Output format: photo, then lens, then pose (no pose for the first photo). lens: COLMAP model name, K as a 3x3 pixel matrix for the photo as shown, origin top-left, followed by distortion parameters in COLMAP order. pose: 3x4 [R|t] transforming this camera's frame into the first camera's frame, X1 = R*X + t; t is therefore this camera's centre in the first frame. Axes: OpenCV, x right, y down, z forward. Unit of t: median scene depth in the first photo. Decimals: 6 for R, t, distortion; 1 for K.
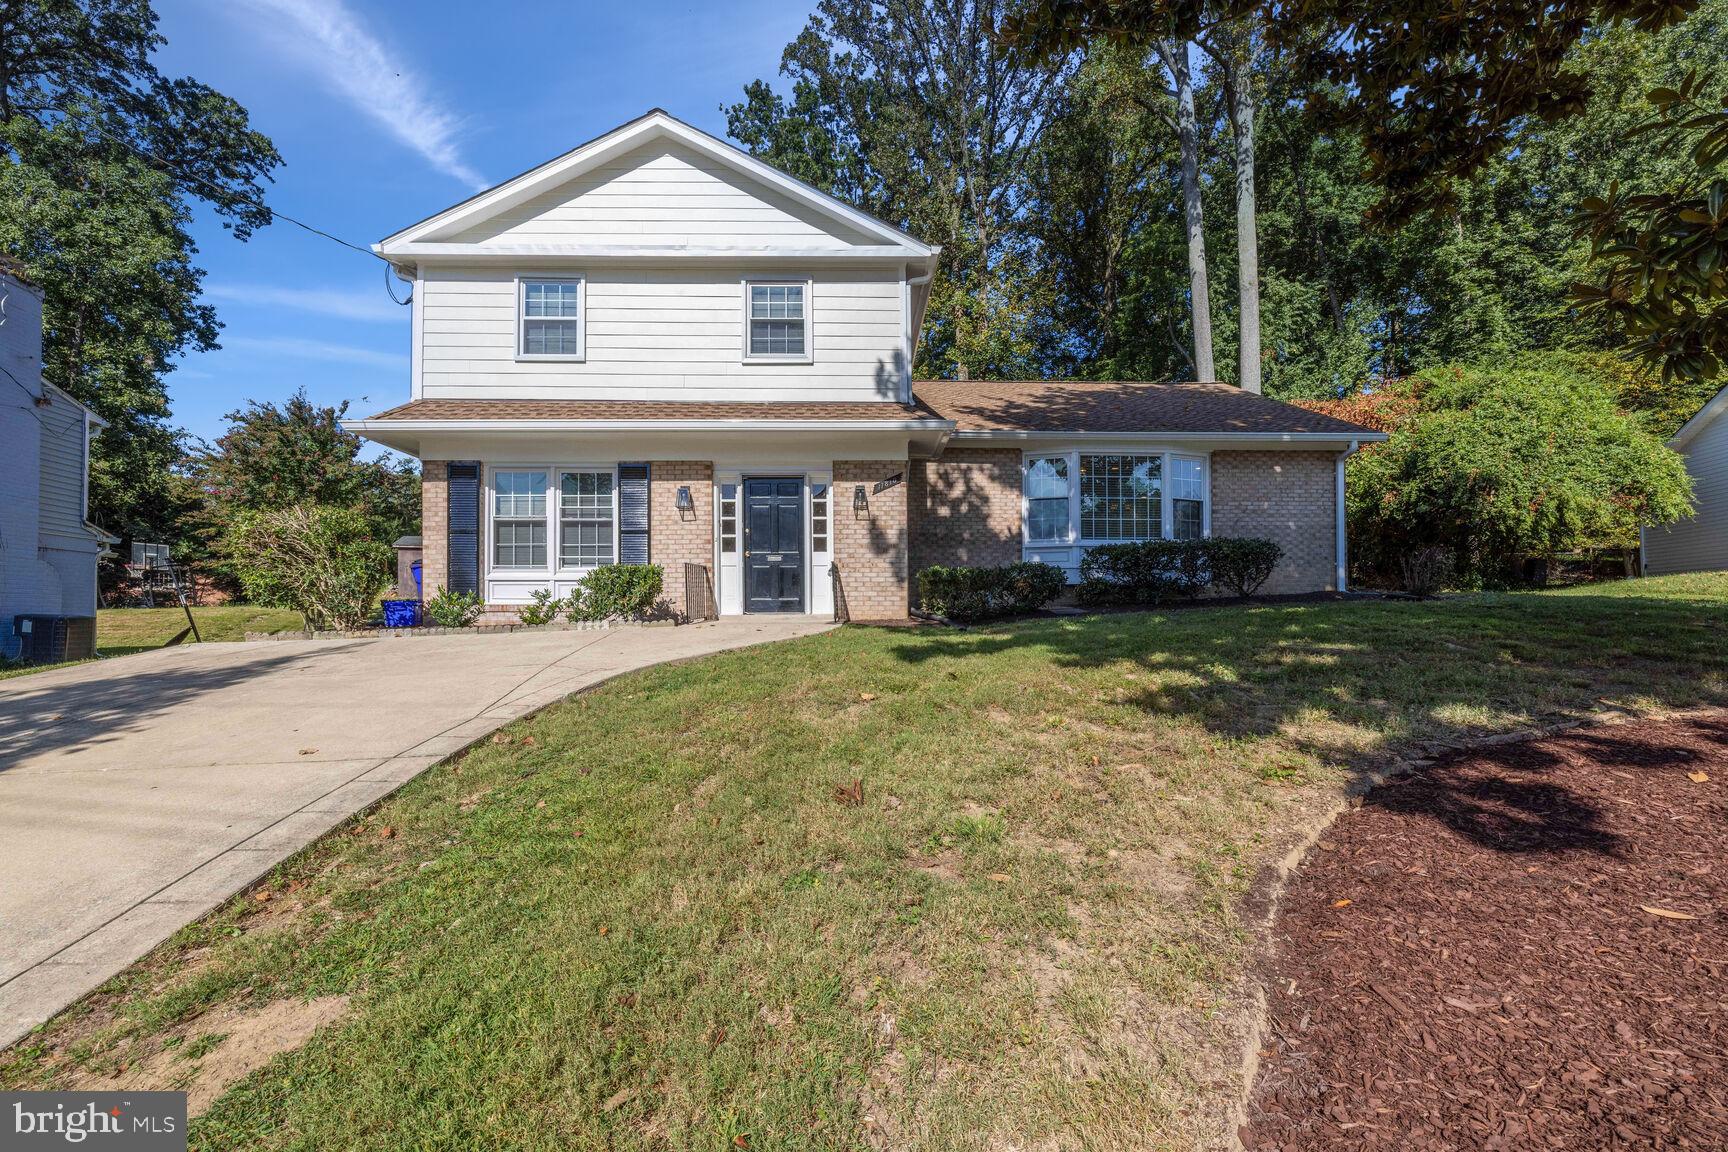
lens RADIAL K [[731.6, 0, 879.7], [0, 731.6, 592.9], [0, 0, 1]] dist [-0.001810, 0.001344]
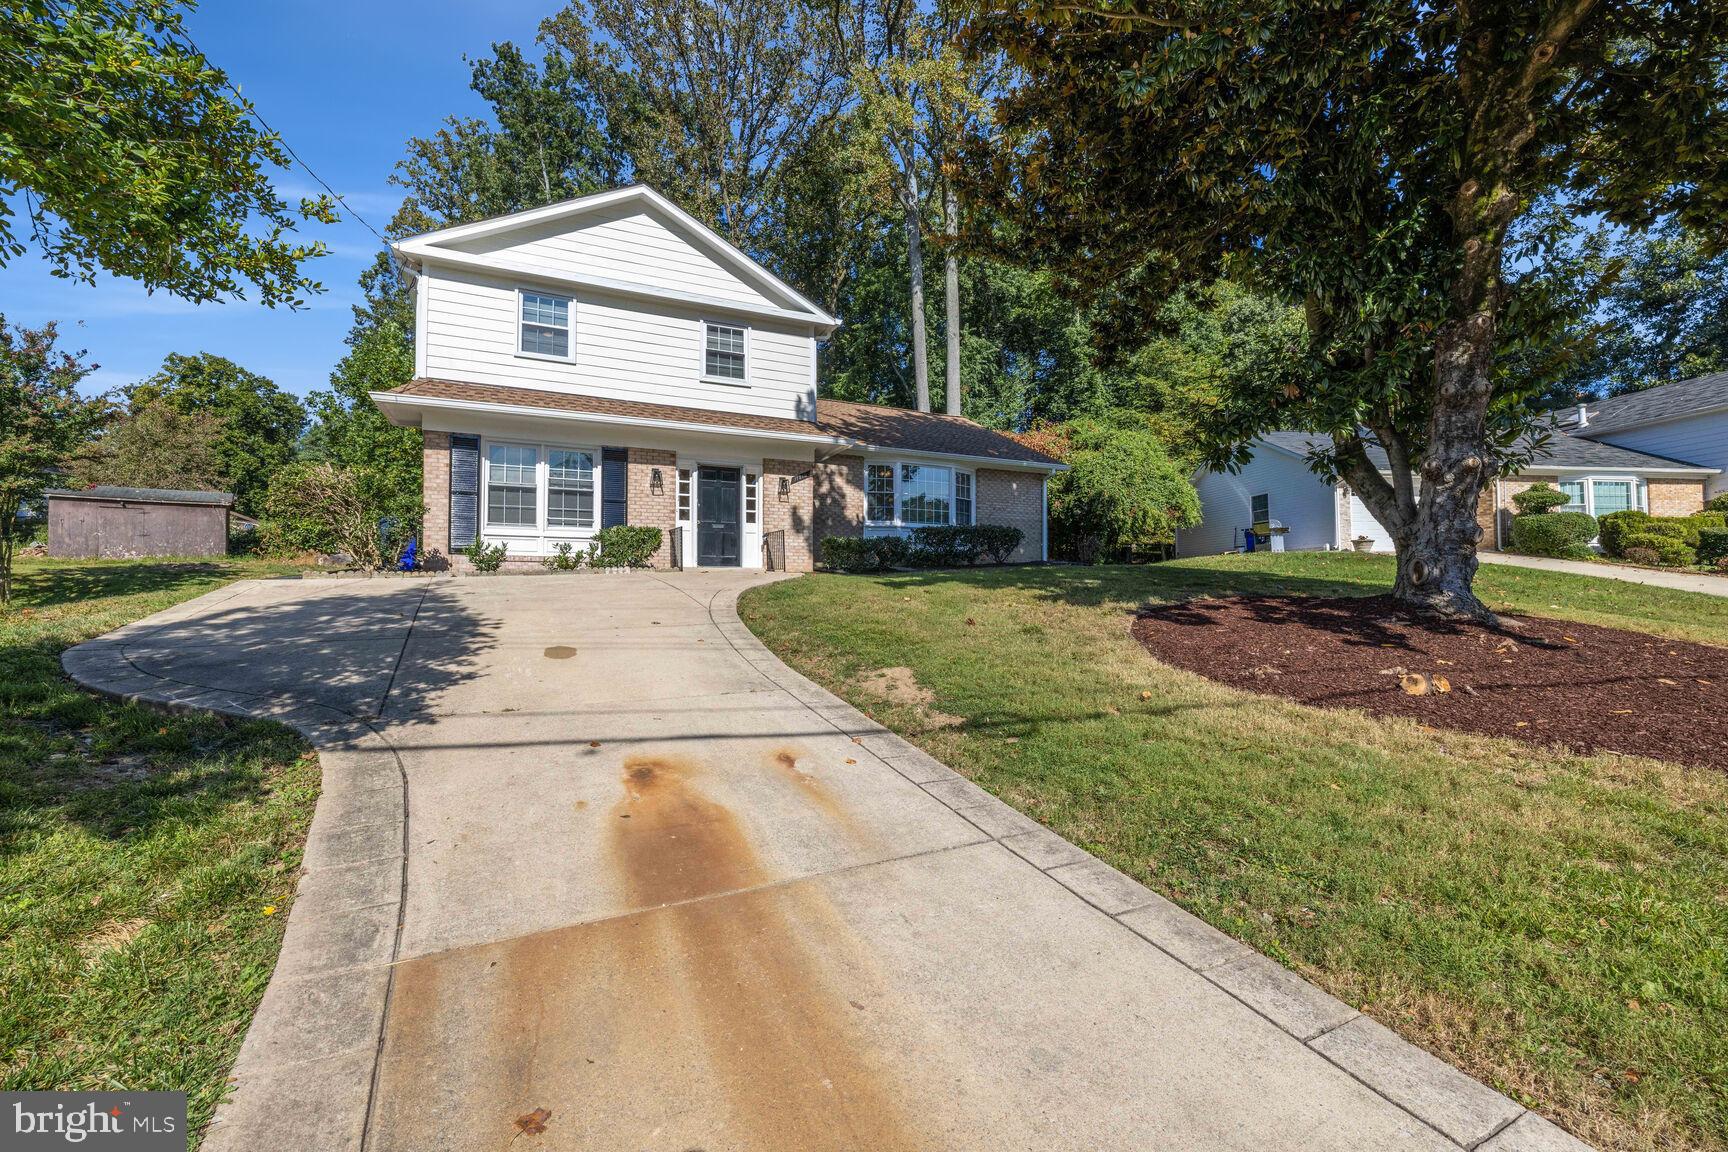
lens RADIAL K [[731.6, 0, 854.3], [0, 731.6, 570.7], [0, 0, 1]] dist [-0.001810, 0.001344]
pose [[0.914084, 0.017516, 0.405147, -0.436589], [-0.017212, 0.999842, -0.004394, 0.034826], [-0.405160, -0.002957, 0.914241, -0.326518]]
